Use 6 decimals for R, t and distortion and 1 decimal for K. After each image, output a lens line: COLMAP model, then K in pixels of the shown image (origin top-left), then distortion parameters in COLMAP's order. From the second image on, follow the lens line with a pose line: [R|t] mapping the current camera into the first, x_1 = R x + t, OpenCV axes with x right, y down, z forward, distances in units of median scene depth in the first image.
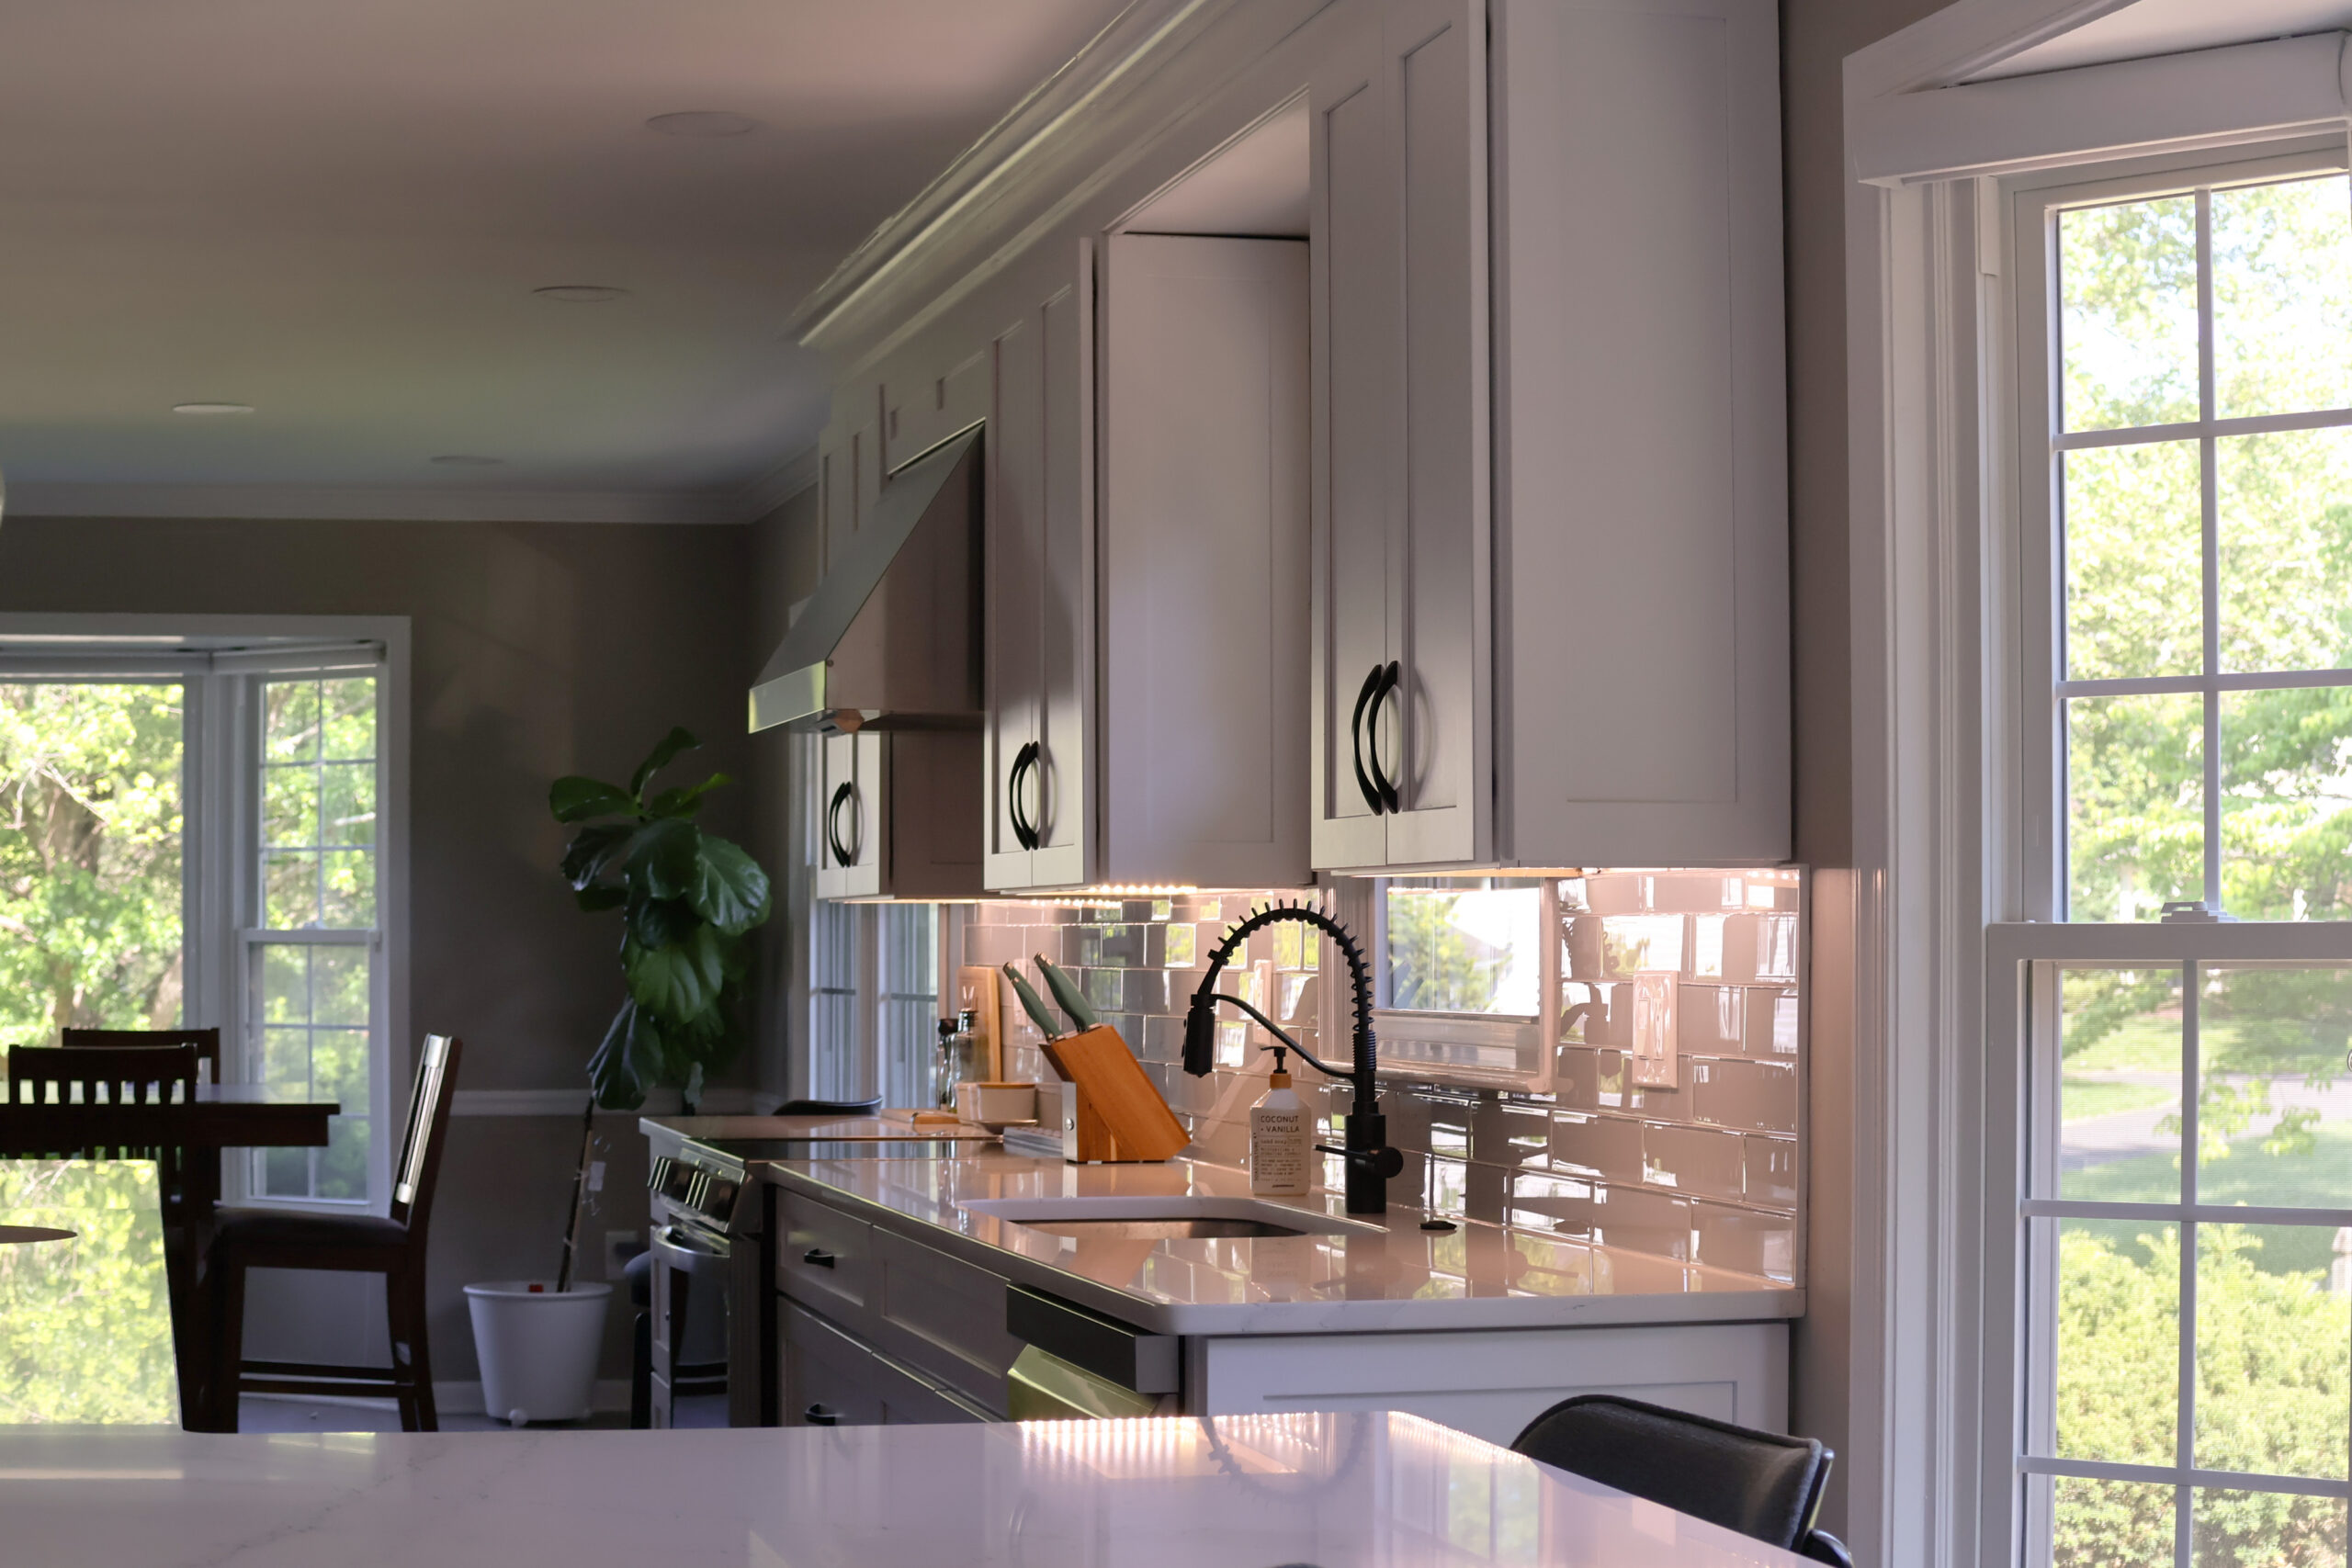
lens RADIAL K [[4165.9, 0, 1175.2], [0, 4165.9, 786.6], [0, 0, 1]] dist [-0.247600, 0.000000]
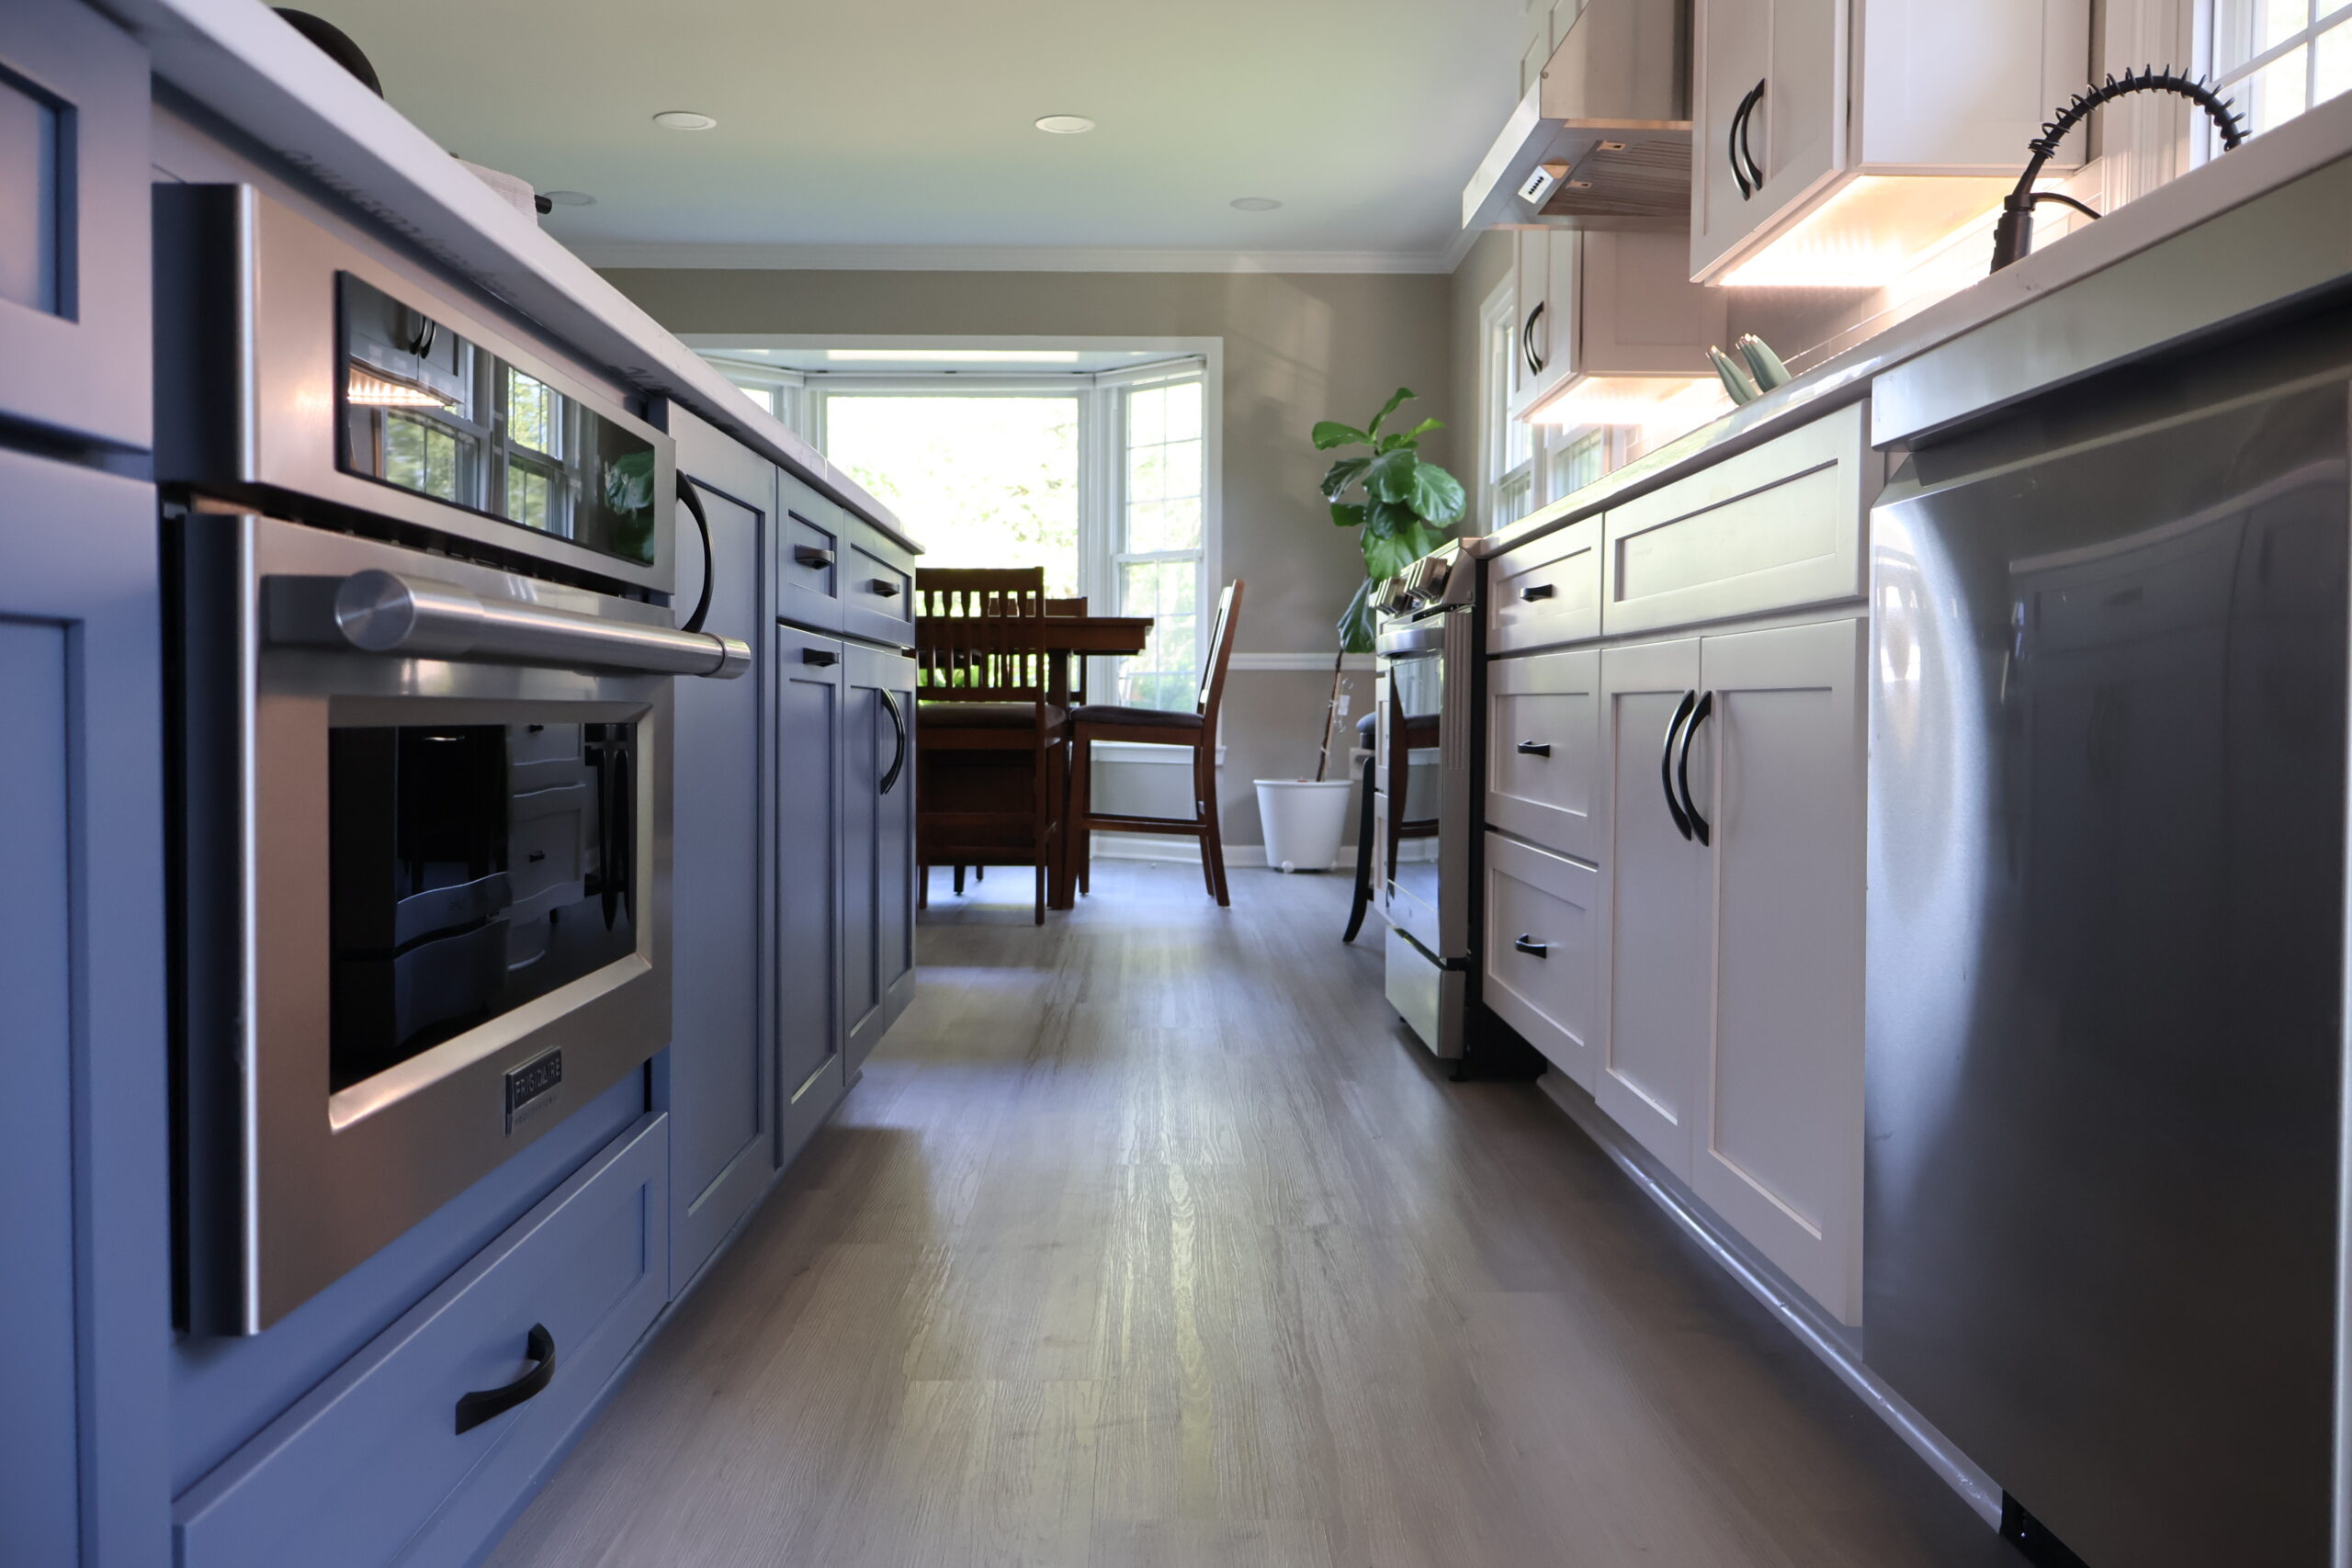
lens RADIAL K [[1972.6, 0, 1176.3], [0, 1972.6, 783.2], [0, 0, 1]] dist [-0.000463, 0.001680]
pose [[0.972984, 0.015855, -0.230327, -0.035977], [-0.000730, 0.997845, 0.065607, 0.078034], [0.230871, -0.063667, 0.970899, 0.307124]]
